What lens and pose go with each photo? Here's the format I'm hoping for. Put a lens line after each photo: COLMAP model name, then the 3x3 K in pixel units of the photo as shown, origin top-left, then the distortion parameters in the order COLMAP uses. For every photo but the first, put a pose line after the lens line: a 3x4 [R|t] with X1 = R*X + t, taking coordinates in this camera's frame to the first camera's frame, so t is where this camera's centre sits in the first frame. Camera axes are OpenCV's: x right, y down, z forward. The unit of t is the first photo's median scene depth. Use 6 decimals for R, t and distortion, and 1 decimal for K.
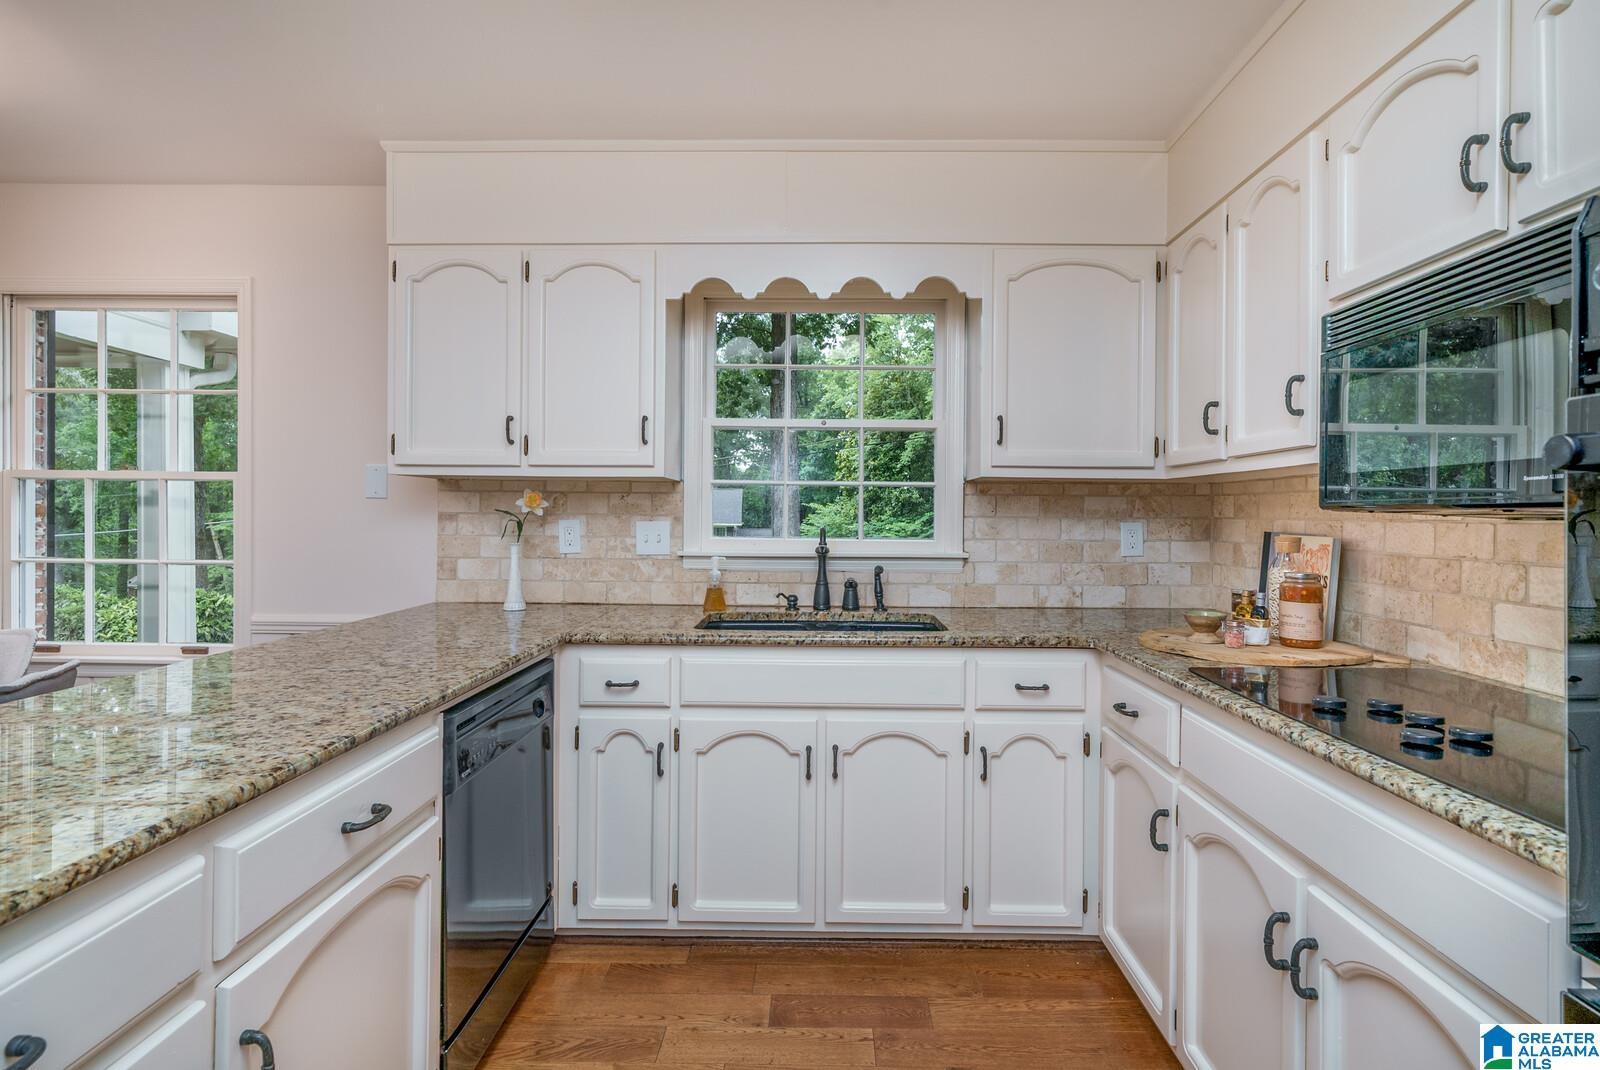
lens RADIAL K [[760.3, 0, 816.6], [0, 760.3, 508.3], [0, 0, 1]] dist [0.000180, 0.000176]
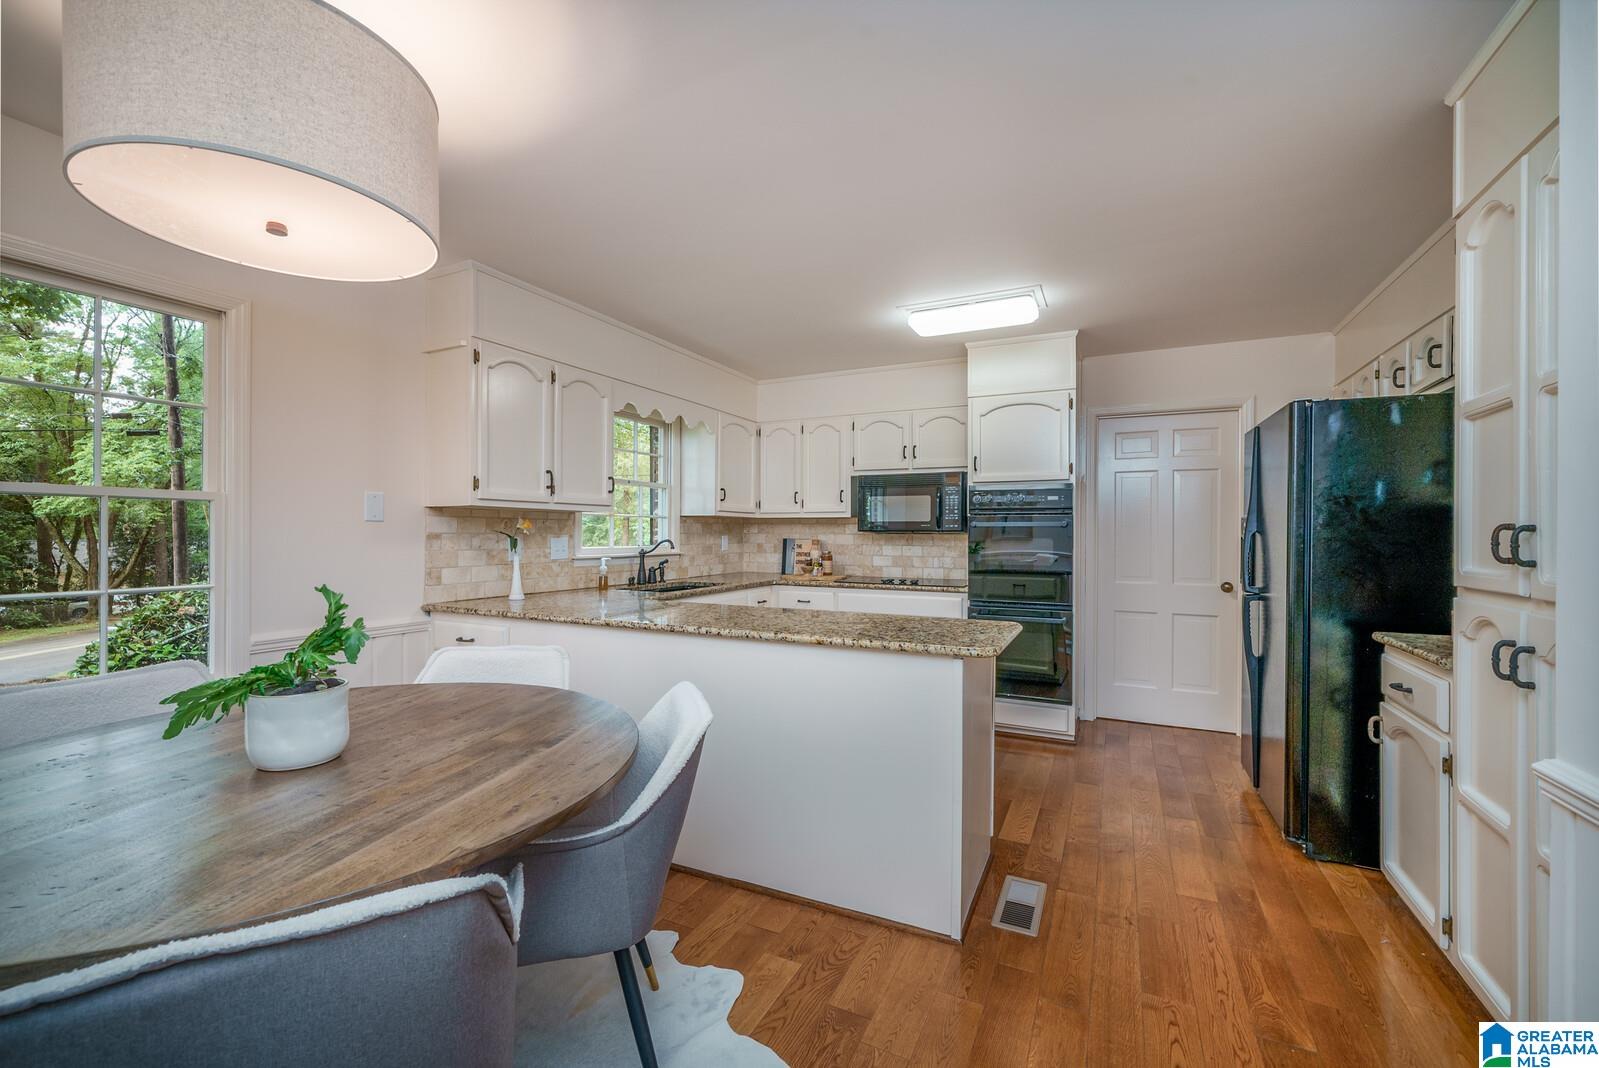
lens RADIAL K [[649.4, 0, 799.6], [0, 649.4, 519.7], [0, 0, 1]] dist [-0.001326, -0.000074]
pose [[0.428461, 0.012183, 0.903478, -1.220700], [-0.008636, 0.999919, -0.009388, -0.011958], [-0.903519, -0.003780, 0.428531, -0.021036]]
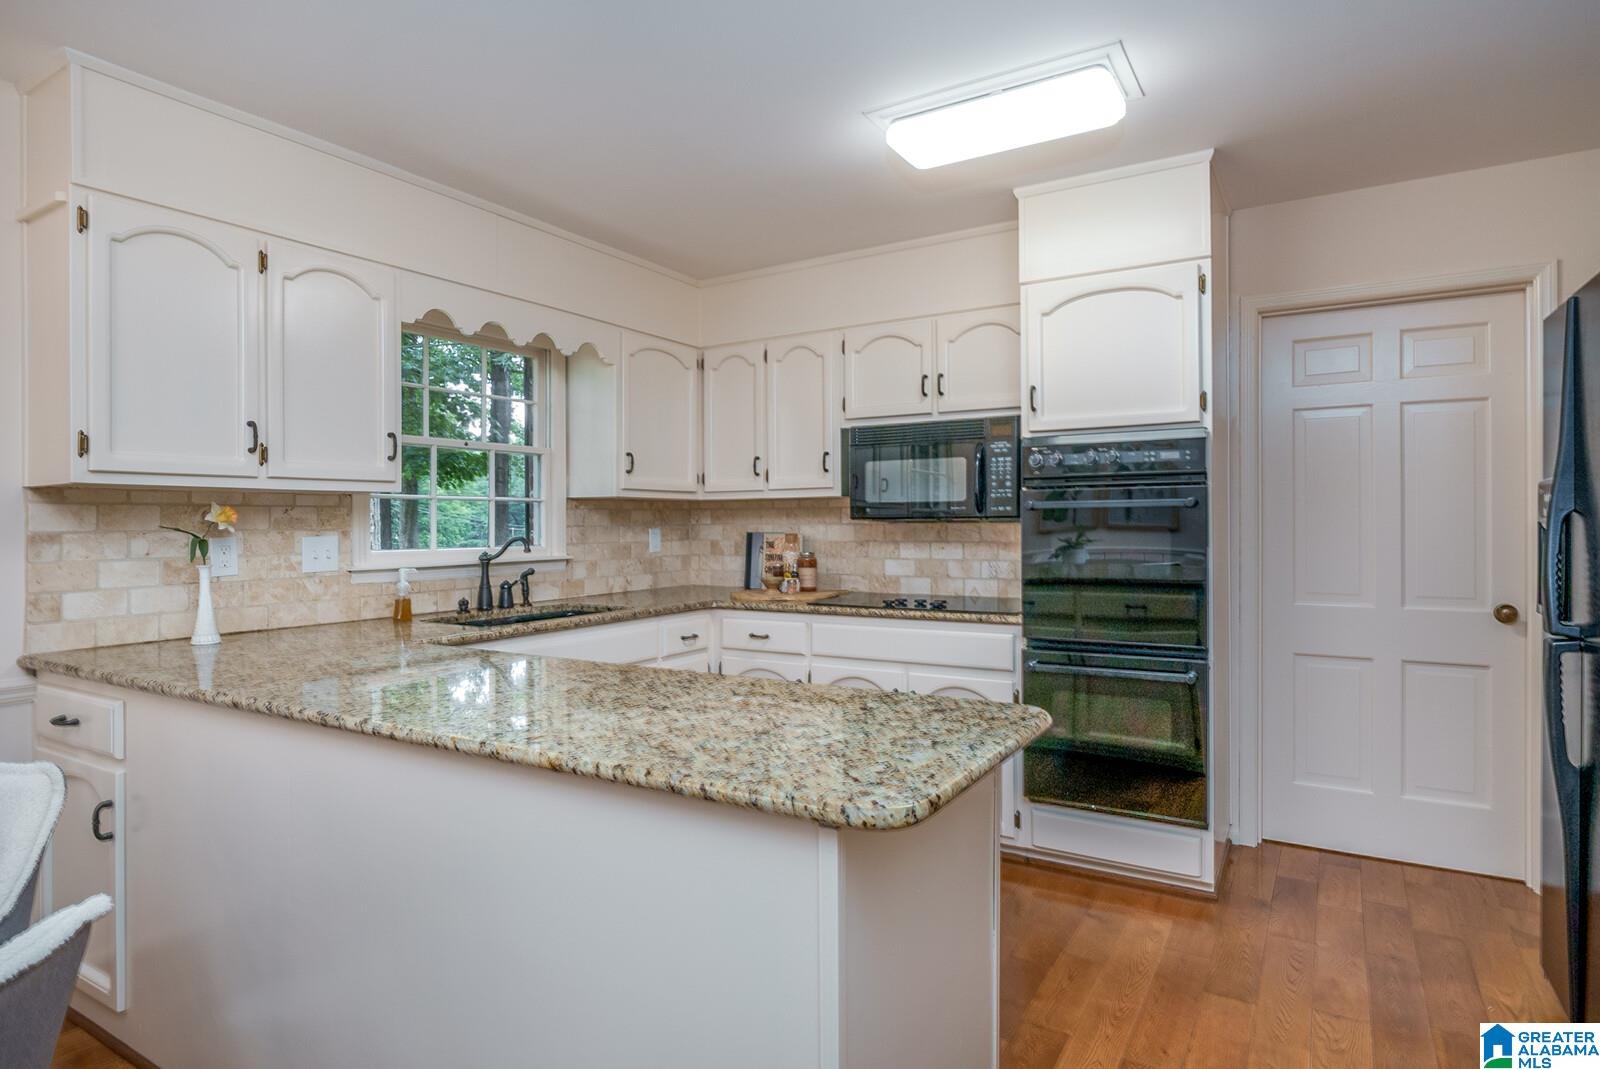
lens RADIAL K [[871.3, 0, 798.4], [0, 871.3, 511.7], [0, 0, 1]] dist [-0.002160, -0.001704]
pose [[0.512389, -0.001247, 0.858752, -0.845293], [0.004645, 0.999988, -0.001319, -0.009807], [-0.858741, 0.004665, 0.512389, -0.065871]]
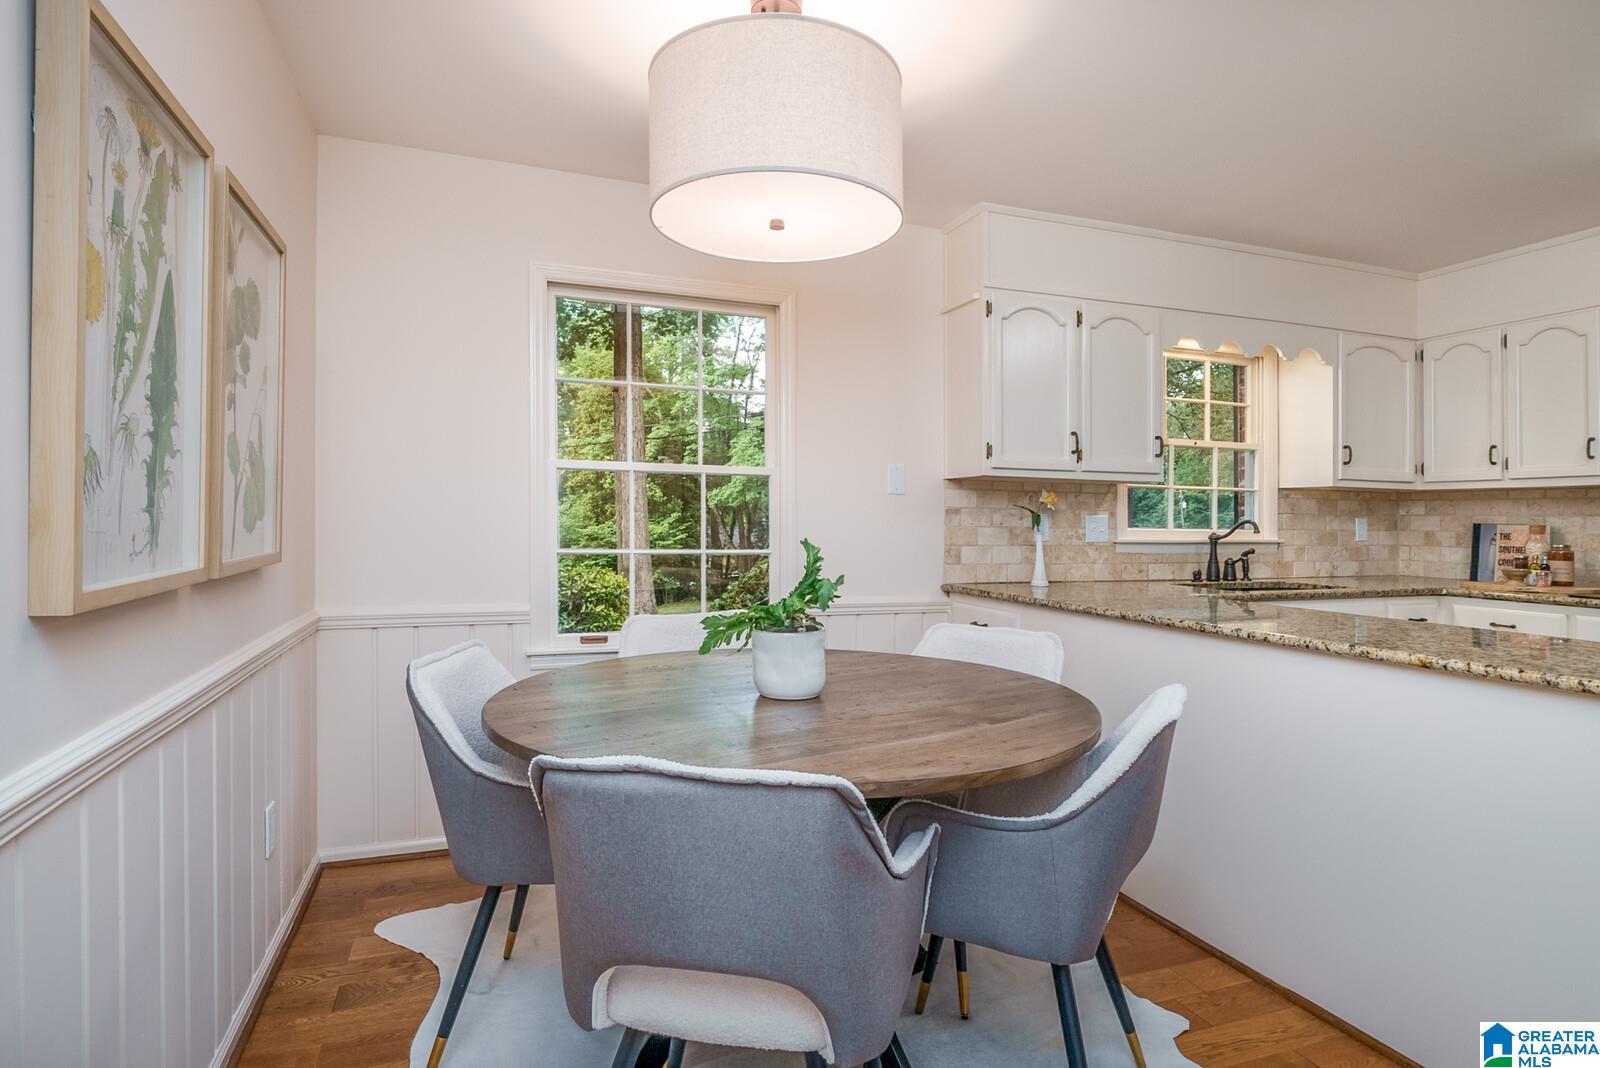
lens RADIAL K [[851.1, 0, 809.4], [0, 851.1, 502.8], [0, 0, 1]] dist [-0.004146, -0.001796]
pose [[0.930499, 0.010818, 0.366135, -1.187243], [-0.008059, 0.999926, -0.009064, 0.012619], [-0.366206, 0.005483, 0.930518, -0.144539]]
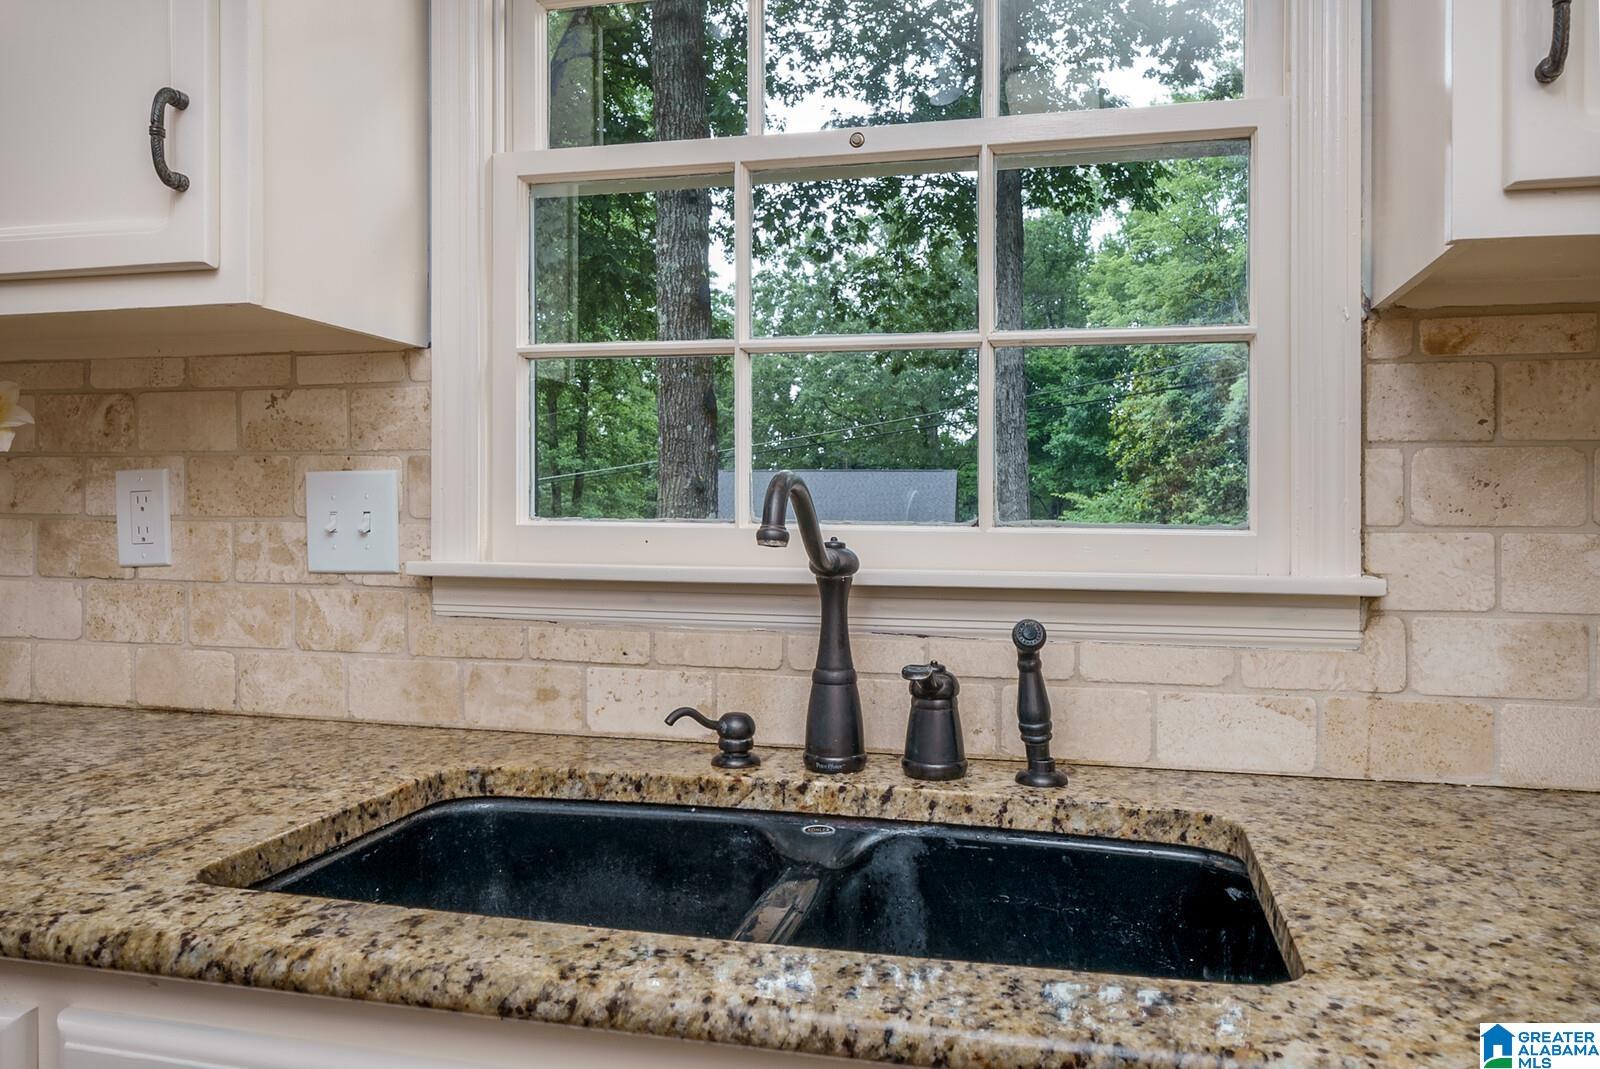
lens RADIAL K [[1180.9, 0, 803.9], [0, 1180.9, 501.5], [0, 0, 1]] dist [-0.001825, -0.001351]
pose [[0.973117, -0.003182, -0.230290, 0.096414], [0.002828, 0.999994, -0.001864, 0.031943], [0.230295, 0.001163, 0.973120, 0.545982]]
